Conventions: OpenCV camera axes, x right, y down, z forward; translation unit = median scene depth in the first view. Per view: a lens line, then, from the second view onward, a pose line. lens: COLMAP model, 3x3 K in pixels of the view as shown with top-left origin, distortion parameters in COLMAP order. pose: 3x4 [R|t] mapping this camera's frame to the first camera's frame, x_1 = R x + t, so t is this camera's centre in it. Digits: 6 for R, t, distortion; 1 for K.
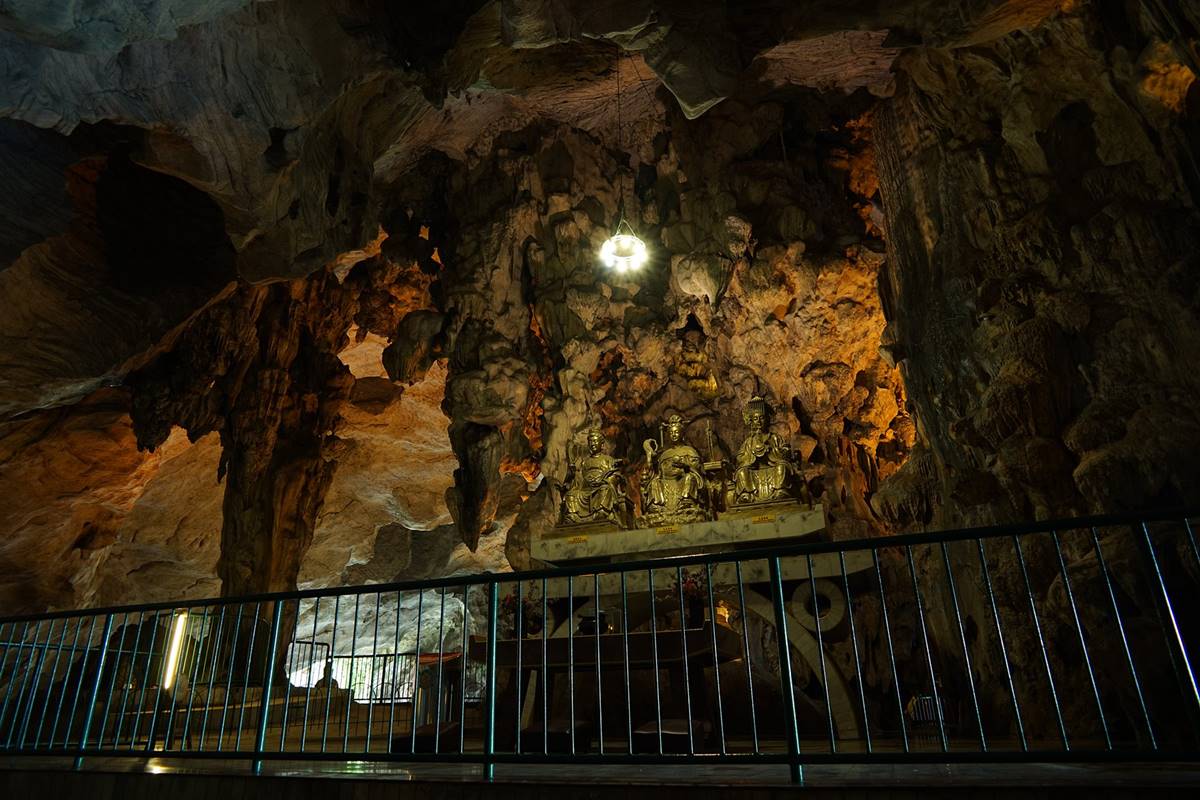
lens RADIAL K [[720.5, 0, 600.0], [0, 720.5, 400.0], [0, 0, 1]] dist [-0.059703, 0.031030]
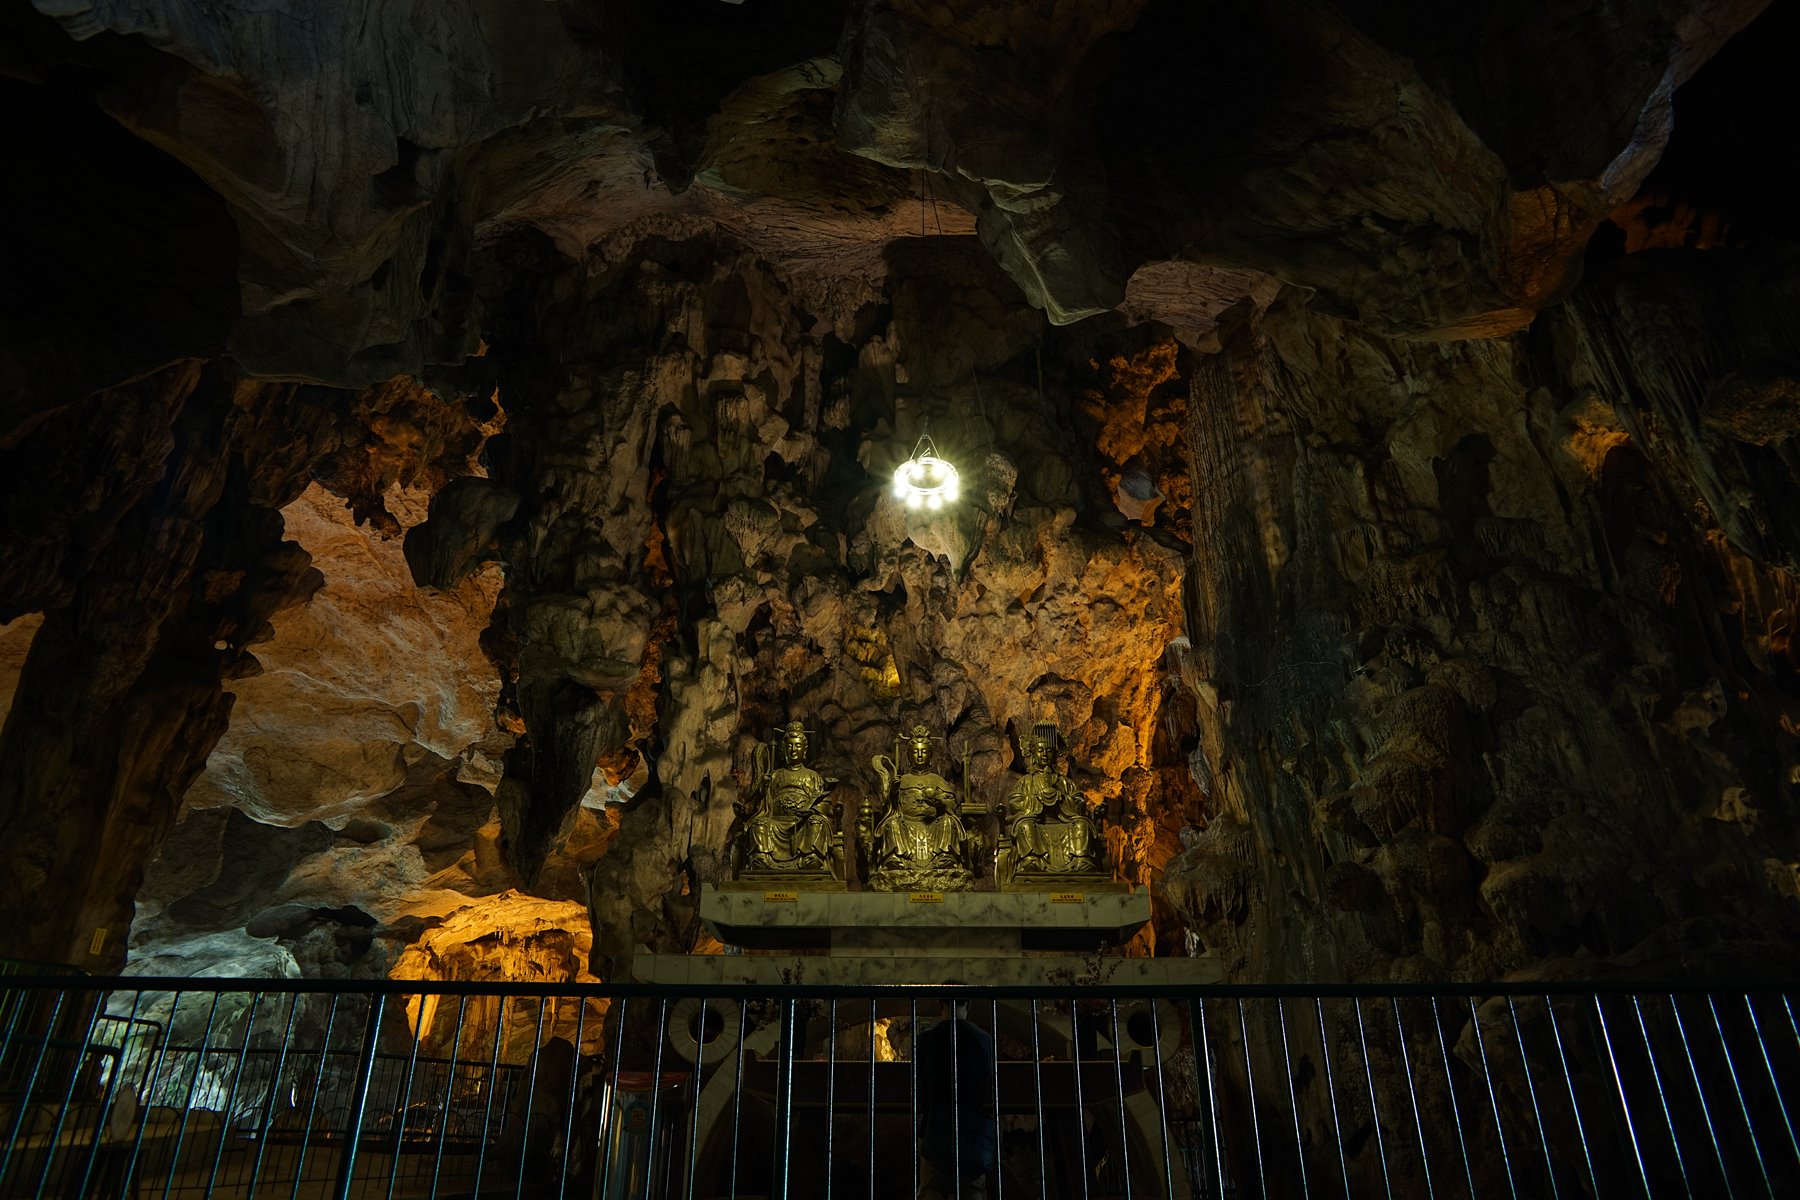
lens RADIAL K [[1080.7, 0, 900.0], [0, 1080.7, 600.0], [0, 0, 1]] dist [-0.059703, 0.031030]
pose [[0.925556, 0.193722, 0.325297, -0.236033], [-0.169622, 0.980302, -0.101172, 0.009831], [-0.338489, 0.038463, 0.940184, 0.036109]]
